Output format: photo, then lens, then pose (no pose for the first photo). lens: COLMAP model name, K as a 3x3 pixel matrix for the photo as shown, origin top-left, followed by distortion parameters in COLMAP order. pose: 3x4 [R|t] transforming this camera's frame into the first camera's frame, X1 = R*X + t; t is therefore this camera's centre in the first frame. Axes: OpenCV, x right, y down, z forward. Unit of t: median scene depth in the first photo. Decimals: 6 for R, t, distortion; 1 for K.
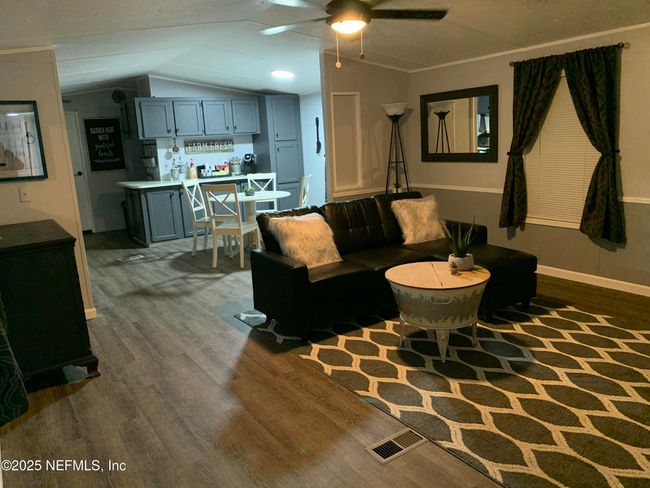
lens RADIAL K [[495.1, 0, 325.0], [0, 495.1, 244.0], [0, 0, 1]] dist [0.073948, -0.182013]
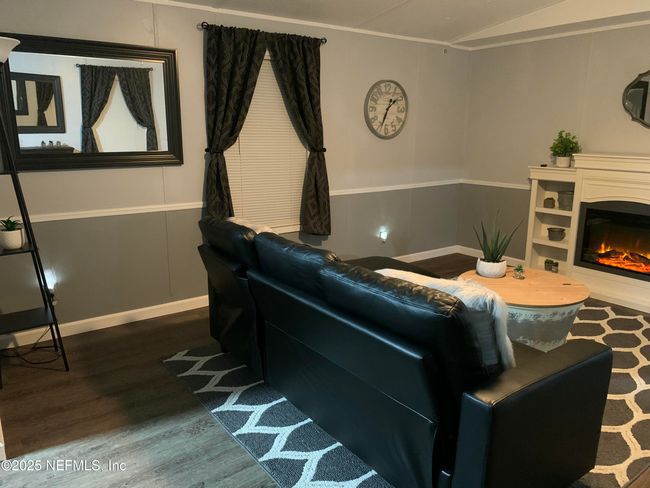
lens RADIAL K [[497.3, 0, 325.0], [0, 497.3, 244.0], [0, 0, 1]] dist [0.073844, -0.100464]
pose [[-0.051041, -0.179613, 0.982412, -0.280630], [0.201623, 0.961586, 0.186280, -0.112783], [-0.978132, 0.207584, -0.012866, 0.635934]]
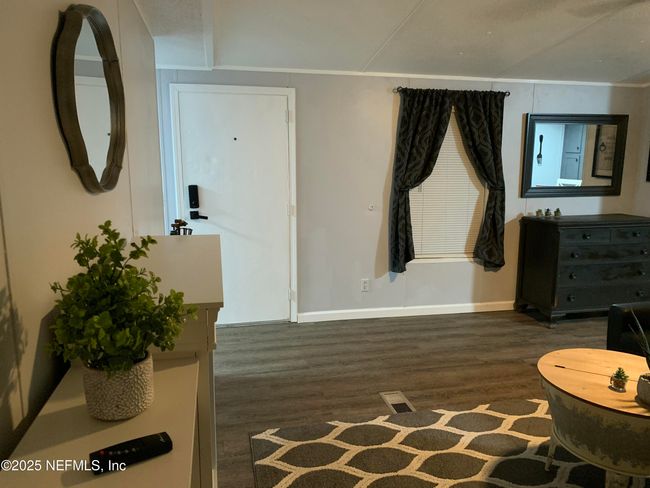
lens RADIAL K [[495.1, 0, 325.0], [0, 495.1, 244.0], [0, 0, 1]] dist [0.073948, -0.182013]
pose [[-0.368843, 0.208454, -0.905815, 0.446221], [-0.170865, 0.942715, 0.286521, -0.109585], [0.913652, 0.260453, -0.312097, 0.389701]]
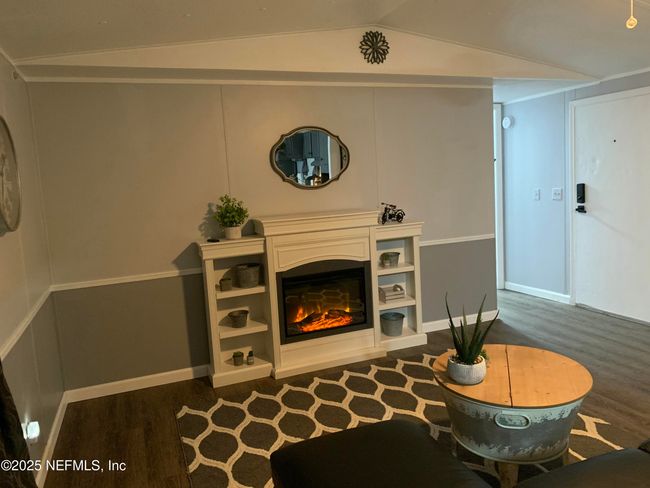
lens RADIAL K [[493.1, 0, 325.0], [0, 493.1, 244.0], [0, 0, 1]] dist [0.081152, -0.099578]
pose [[-0.969196, 0.077456, 0.233794, 0.150054], [0.150706, 0.937312, 0.314219, -0.173581], [-0.194800, 0.339774, -0.920112, 0.781661]]
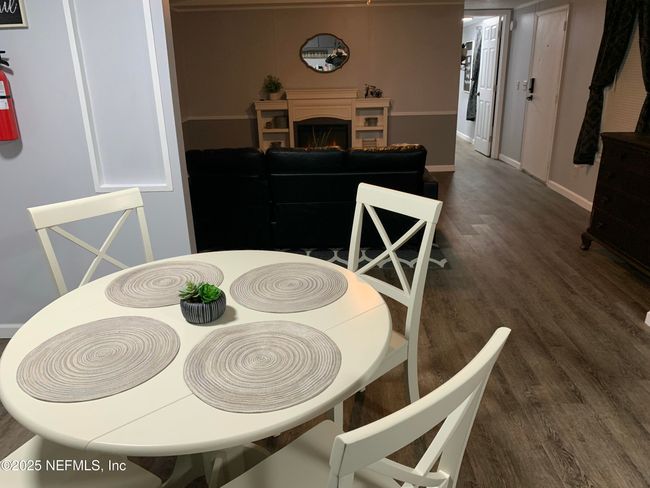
lens RADIAL K [[496.1, 0, 328.7], [0, 496.1, 243.1], [0, 0, 1]] dist [0.087518, -0.146493]
pose [[-0.819802, -0.125846, 0.558648, -0.306499], [0.176980, 0.872114, 0.456174, -0.209662], [-0.544613, 0.472842, -0.692688, 1.064095]]
